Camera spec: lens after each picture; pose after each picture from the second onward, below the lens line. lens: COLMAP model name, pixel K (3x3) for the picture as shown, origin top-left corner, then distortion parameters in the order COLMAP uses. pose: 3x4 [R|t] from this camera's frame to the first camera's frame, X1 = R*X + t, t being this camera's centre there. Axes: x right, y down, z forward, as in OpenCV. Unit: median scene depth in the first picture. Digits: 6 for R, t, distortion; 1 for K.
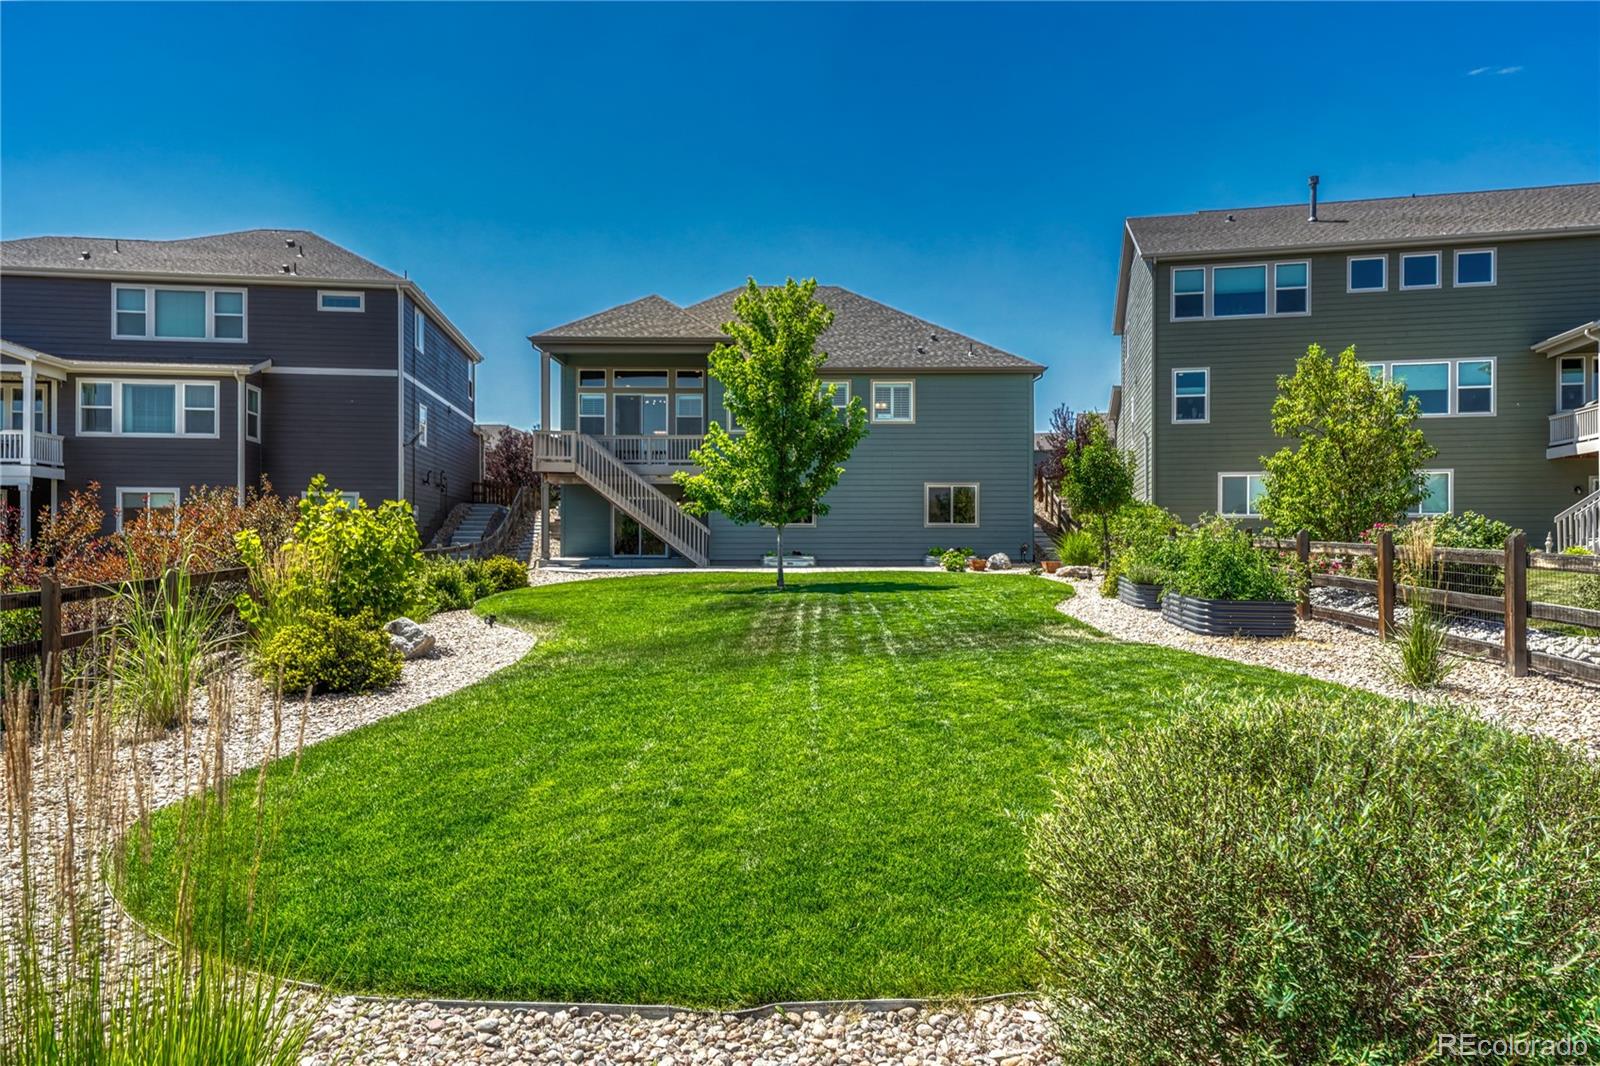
lens RADIAL K [[1125.1, 0, 797.4], [0, 1125.1, 533.2], [0, 0, 1]] dist [0.003269, 0.000312]
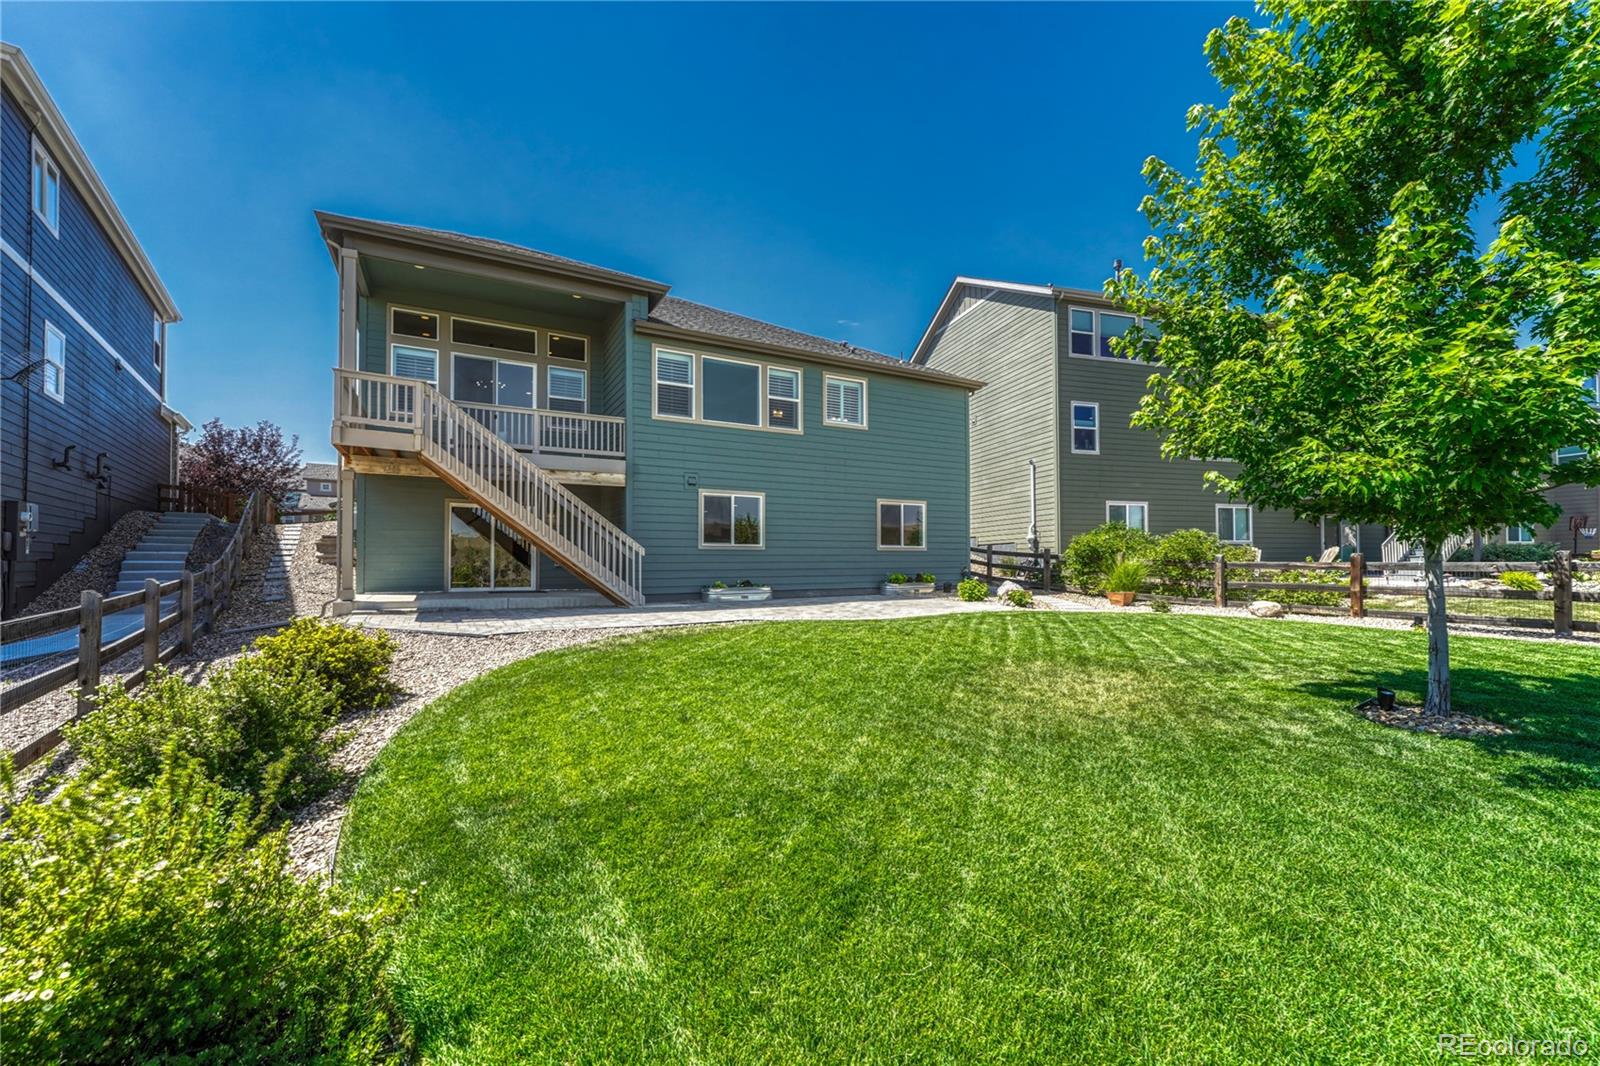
lens RADIAL K [[653.8, 0, 803.8], [0, 653.8, 546.2], [0, 0, 1]] dist [0.000315, 0.000286]
pose [[0.869031, 0.007530, 0.494701, -0.186514], [-0.003233, 0.999949, -0.009541, -0.003095], [-0.494748, 0.006692, 0.869011, 0.588360]]
